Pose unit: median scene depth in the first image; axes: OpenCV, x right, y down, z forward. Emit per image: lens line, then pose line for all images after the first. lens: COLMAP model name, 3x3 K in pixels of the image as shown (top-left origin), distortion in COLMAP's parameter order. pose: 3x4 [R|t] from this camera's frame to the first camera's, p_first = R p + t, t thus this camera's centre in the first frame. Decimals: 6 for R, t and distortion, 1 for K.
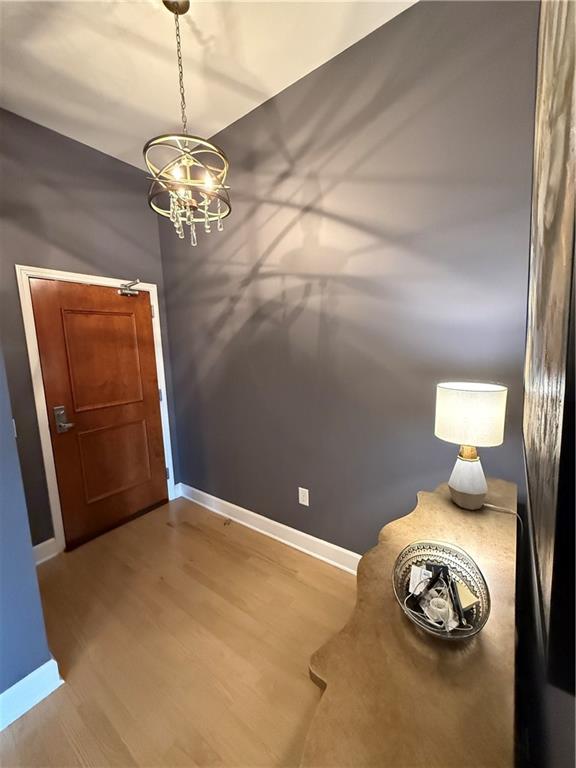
lens RADIAL K [[307.4, 0, 291.1], [0, 307.4, 381.4], [0, 0, 1]] dist [0.001014, 0.000096]
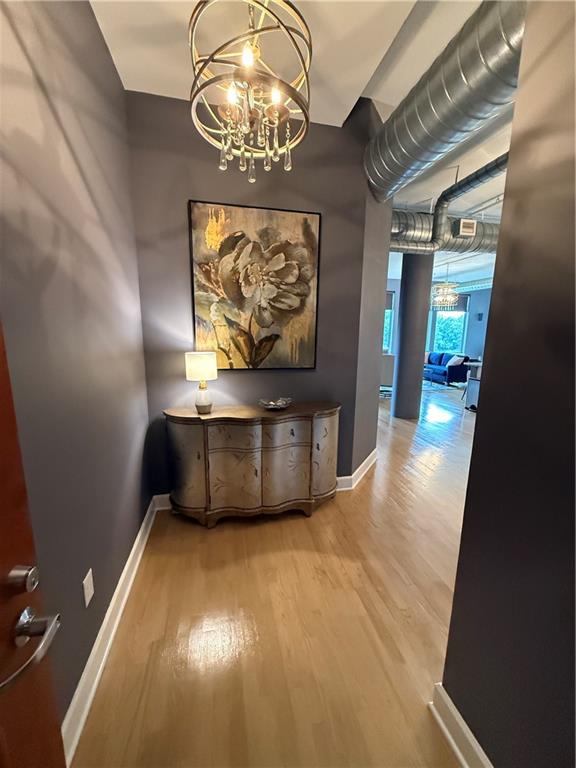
lens RADIAL K [[307.4, 0, 290.8], [0, 307.4, 389.2], [0, 0, 1]] dist [0.001014, 0.000096]
pose [[-0.752403, -0.104225, 0.650405, -0.801084], [0.094182, 0.960236, 0.262826, -0.151449], [-0.651935, 0.259007, -0.712668, 1.430921]]
